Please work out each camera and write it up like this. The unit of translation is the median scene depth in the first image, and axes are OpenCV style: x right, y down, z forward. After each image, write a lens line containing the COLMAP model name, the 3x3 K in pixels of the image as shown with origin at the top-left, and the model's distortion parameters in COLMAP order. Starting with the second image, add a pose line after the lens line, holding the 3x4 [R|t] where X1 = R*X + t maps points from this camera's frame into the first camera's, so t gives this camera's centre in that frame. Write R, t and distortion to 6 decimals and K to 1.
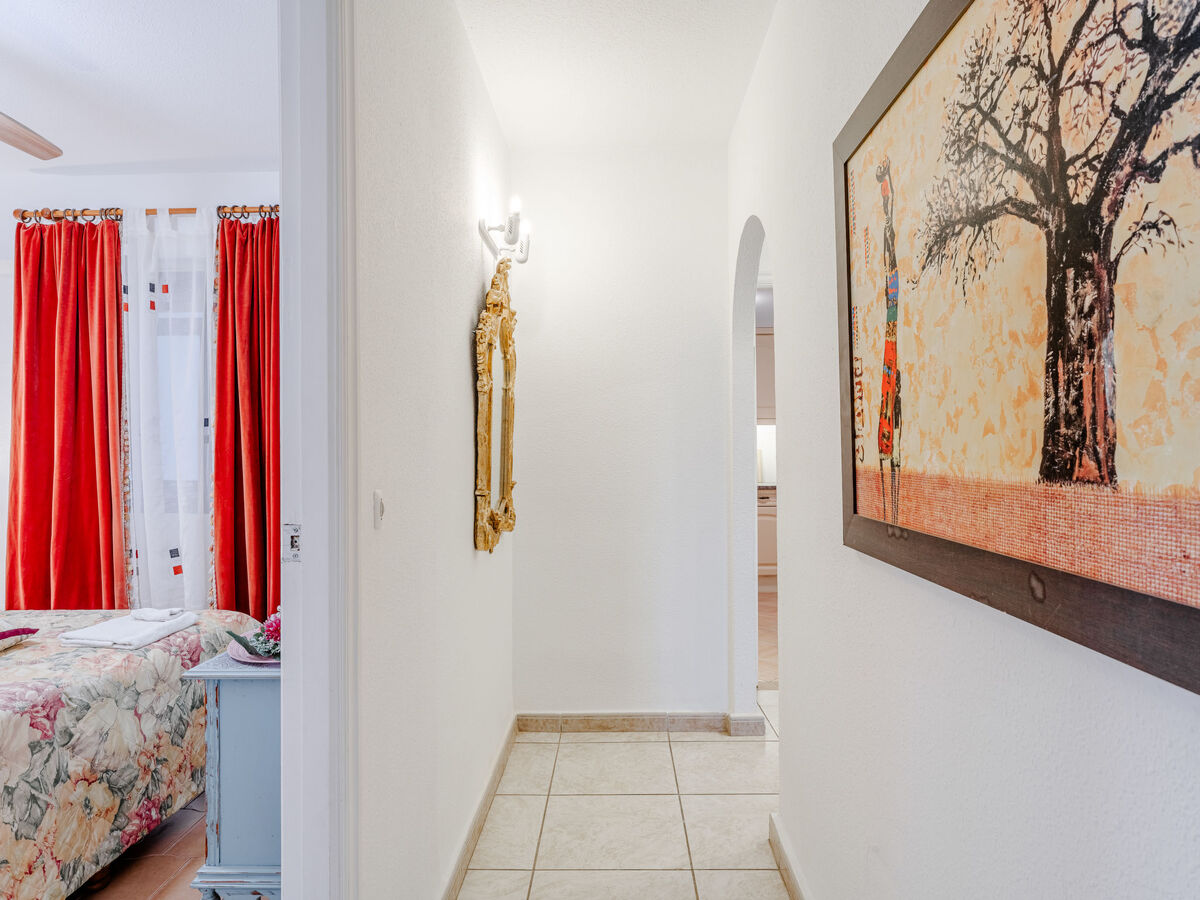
lens RADIAL K [[764.9, 0, 617.3], [0, 764.9, 453.9], [0, 0, 1]] dist [-0.014026, 0.012207]
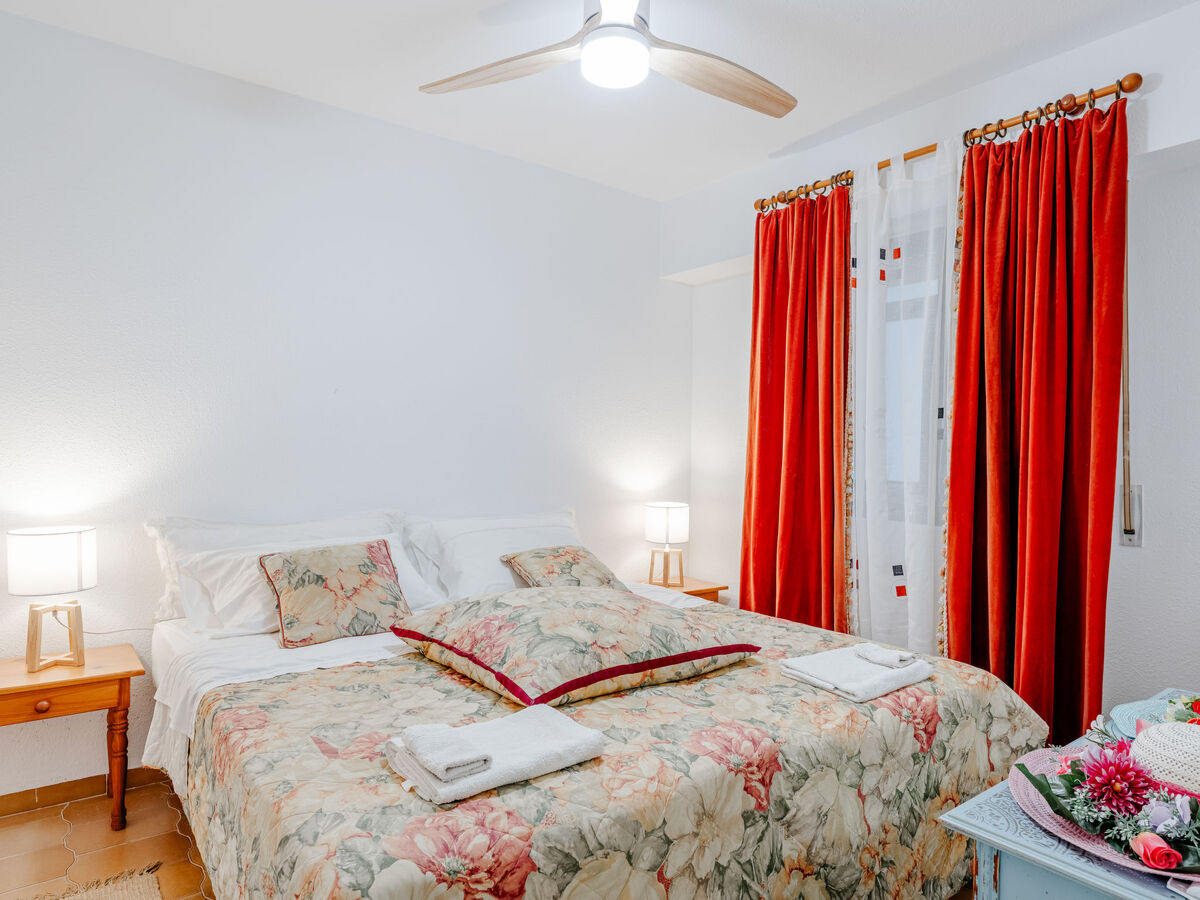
lens RADIAL K [[764.9, 0, 600.0], [0, 764.9, 450.2], [0, 0, 1]] dist [-0.014026, 0.012207]
pose [[0.639902, 0.019893, -0.768199, -0.159916], [-0.023492, 0.999704, 0.006320, 0.000779], [0.768097, 0.014003, 0.640180, 0.225398]]
